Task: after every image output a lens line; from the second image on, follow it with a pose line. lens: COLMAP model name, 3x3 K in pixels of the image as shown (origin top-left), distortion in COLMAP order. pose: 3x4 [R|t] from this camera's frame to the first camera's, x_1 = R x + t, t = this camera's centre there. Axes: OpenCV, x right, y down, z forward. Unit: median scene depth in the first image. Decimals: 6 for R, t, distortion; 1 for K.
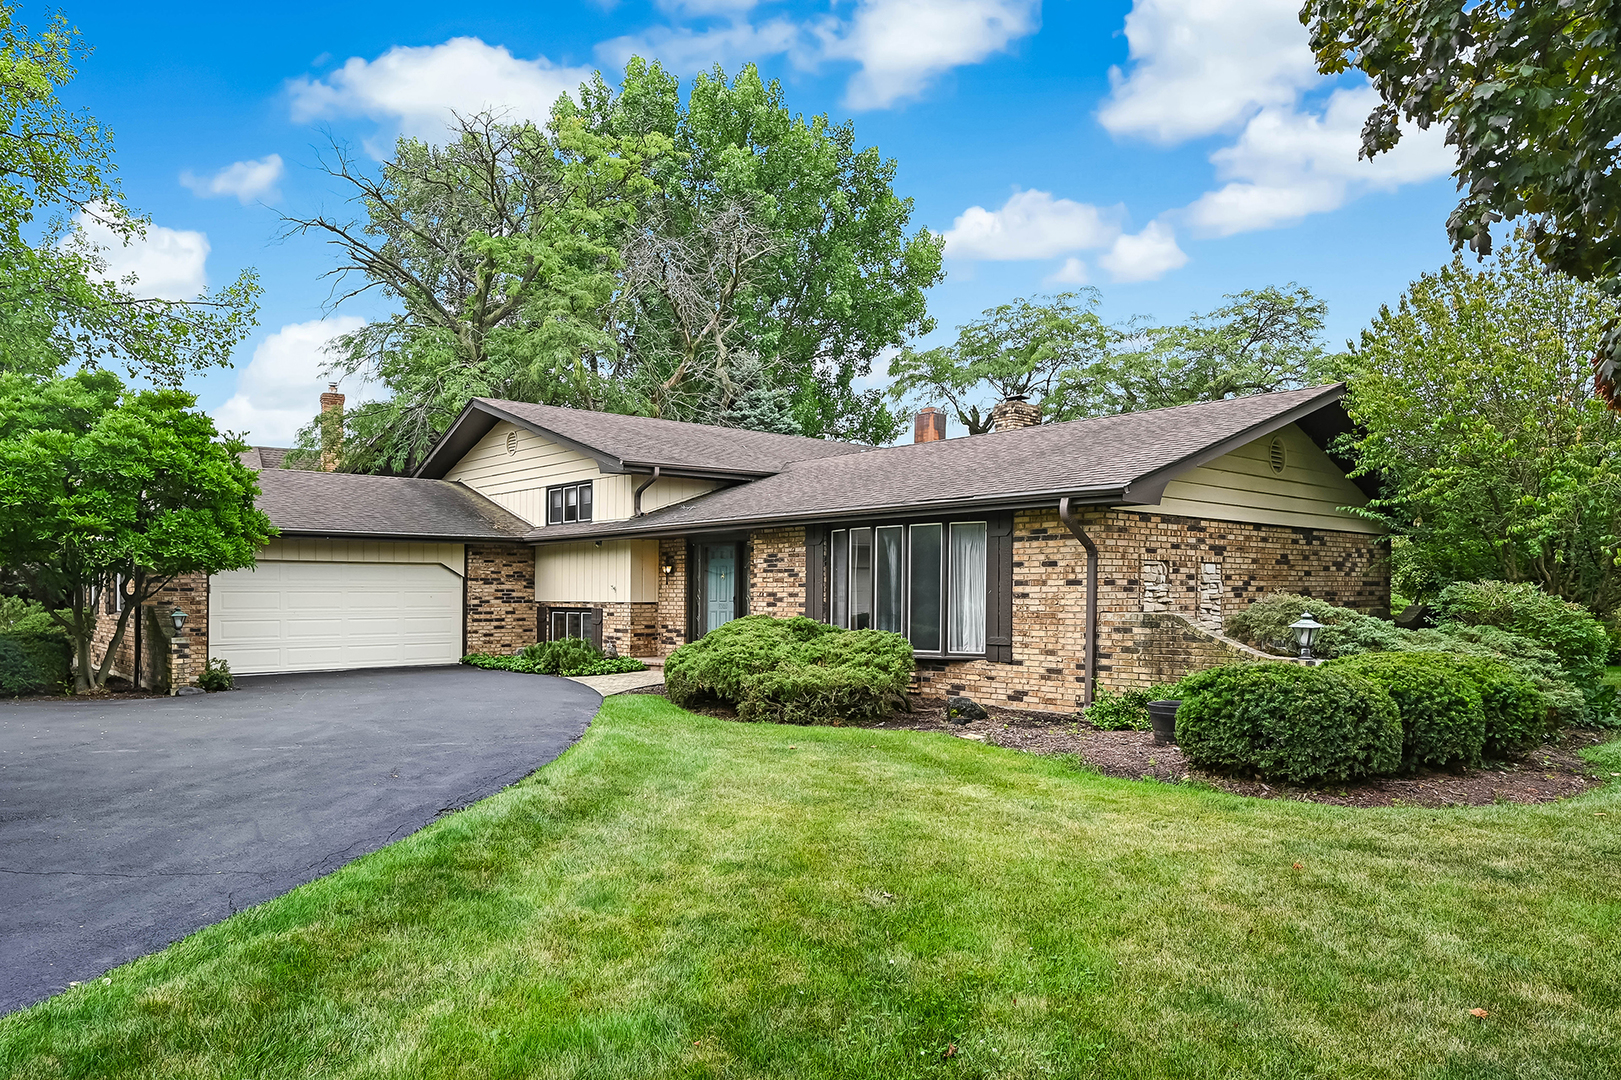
lens RADIAL K [[982.1, 0, 805.3], [0, 982.1, 595.7], [0, 0, 1]] dist [-0.000155, 0.000102]
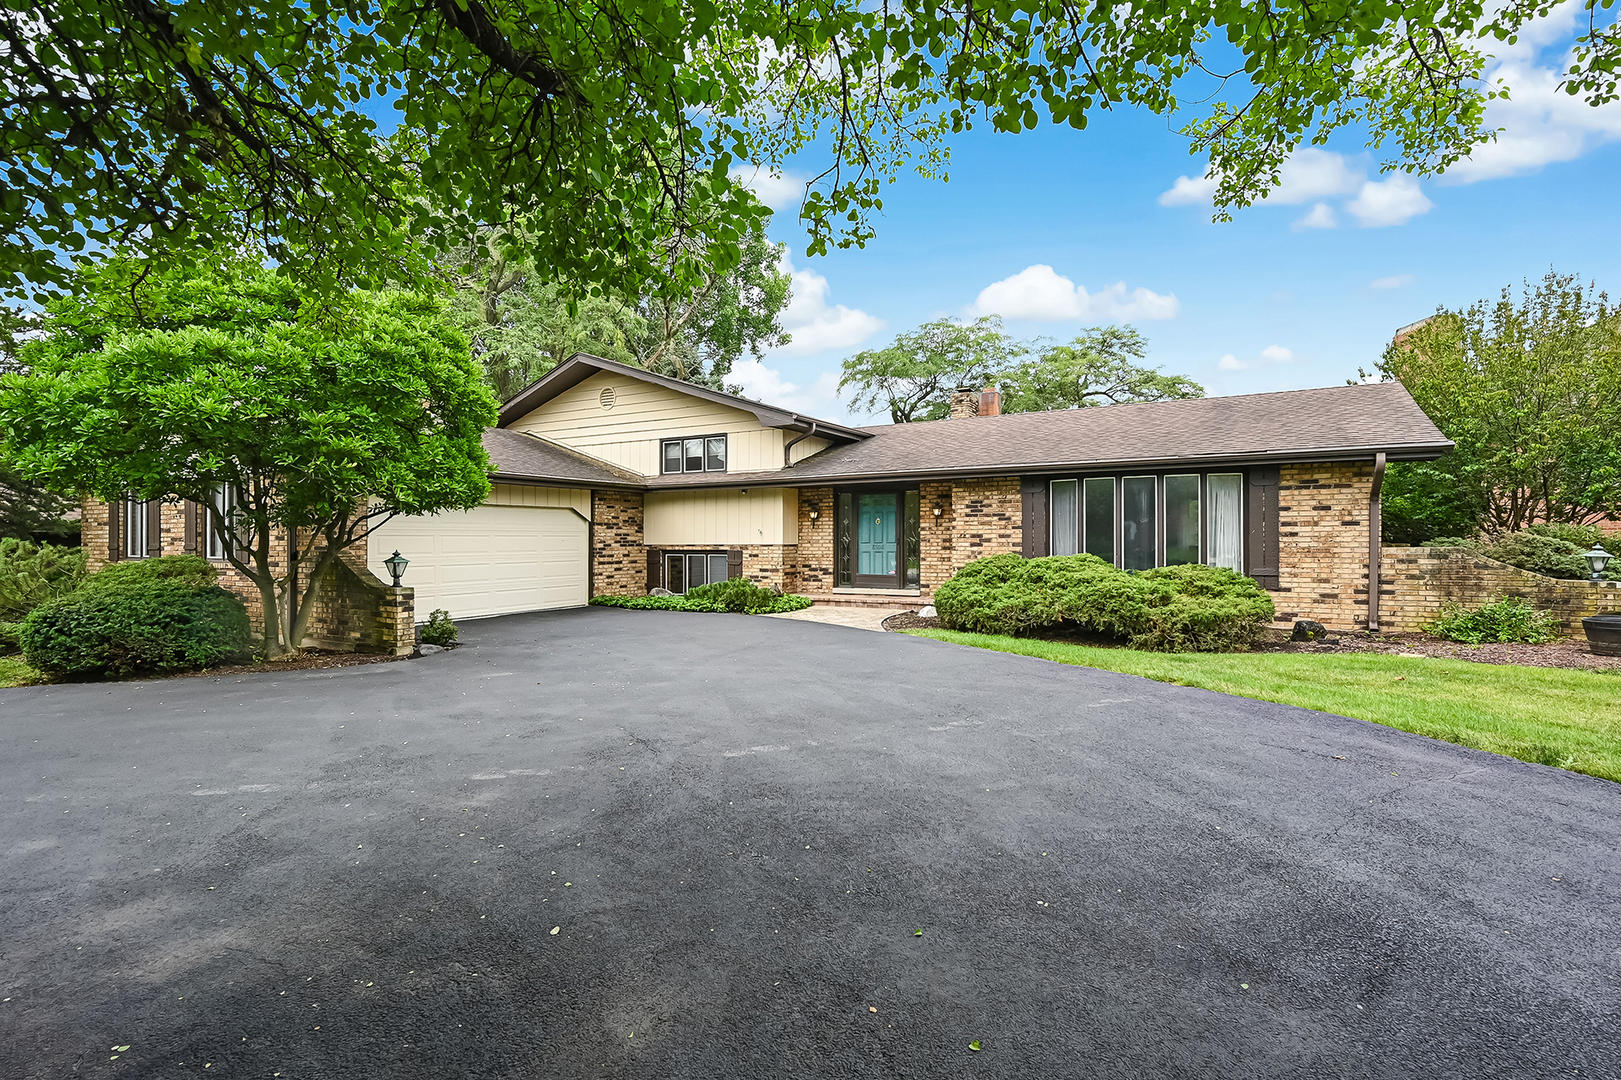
lens RADIAL K [[694.0, 0, 810.5], [0, 694.0, 540.0], [0, 0, 1]] dist [-0.001993, 0.000302]
pose [[0.944778, -0.004375, 0.327681, -0.492922], [0.005440, 0.999982, -0.002332, 0.004433], [-0.327665, 0.003986, 0.944785, 0.304938]]
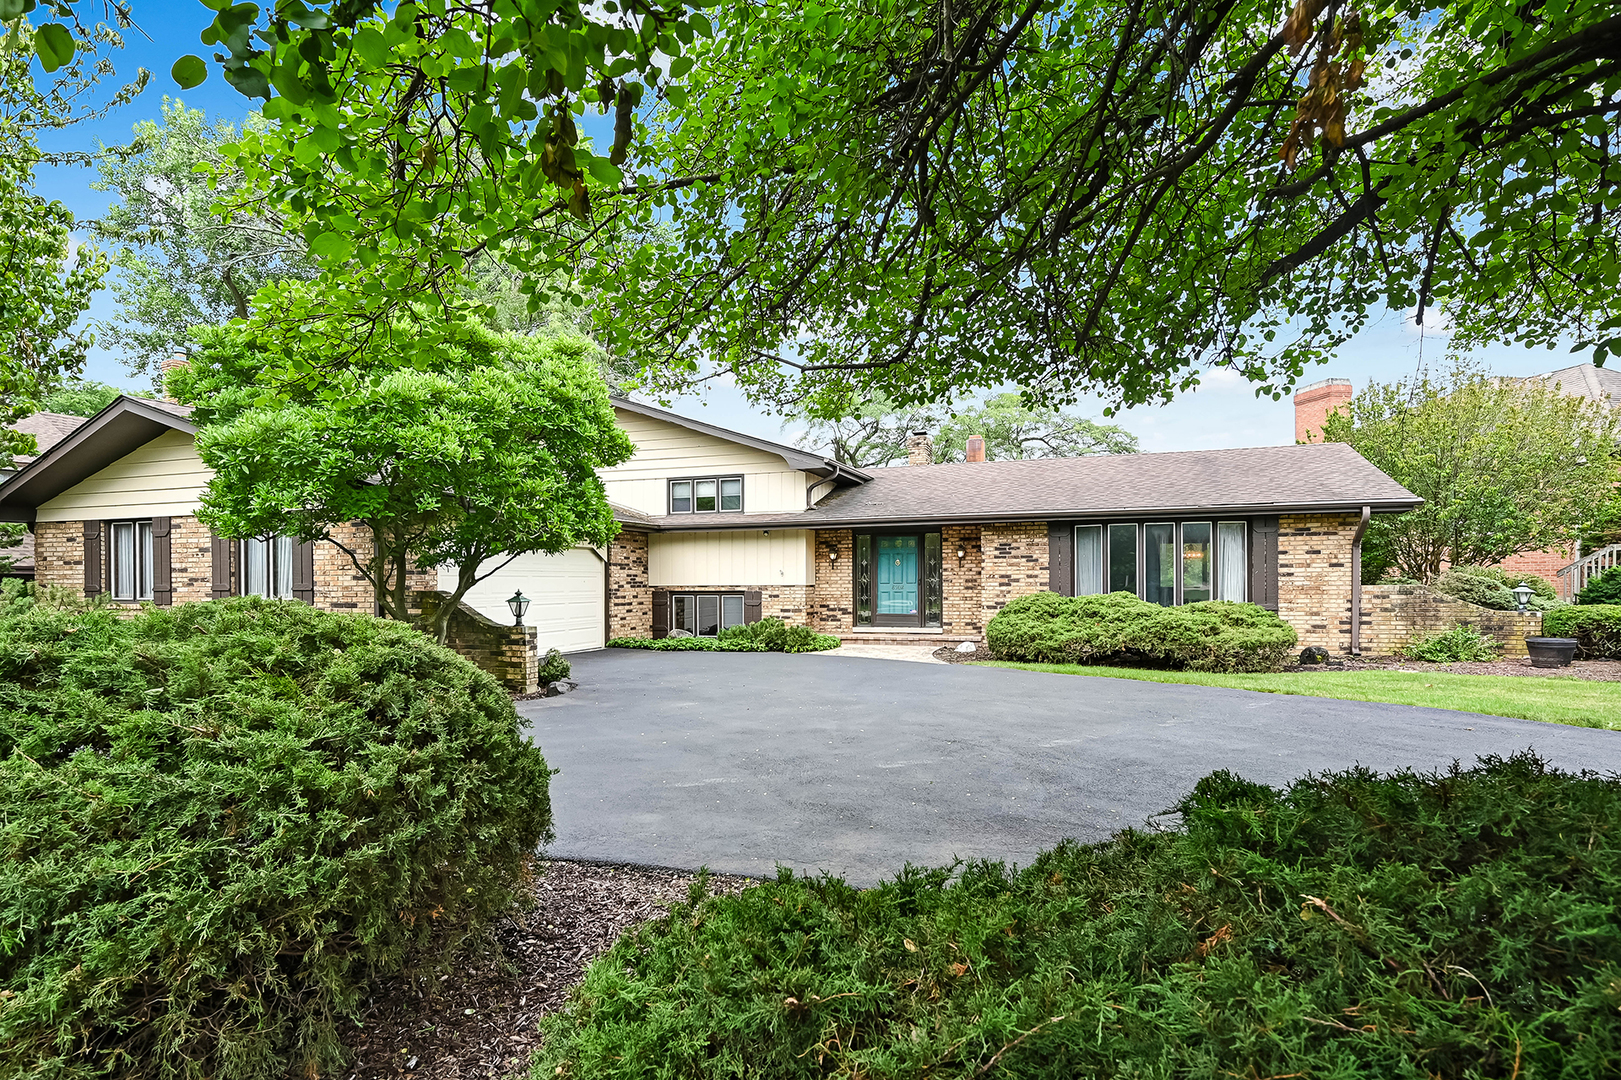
lens RADIAL K [[753.7, 0, 778.9], [0, 753.7, 586.0], [0, 0, 1]] dist [0.001164, -0.000404]
pose [[0.882772, -0.007317, 0.469745, -0.745431], [0.007118, 0.999972, 0.002200, 0.007025], [-0.469748, 0.001402, 0.882799, 0.304345]]
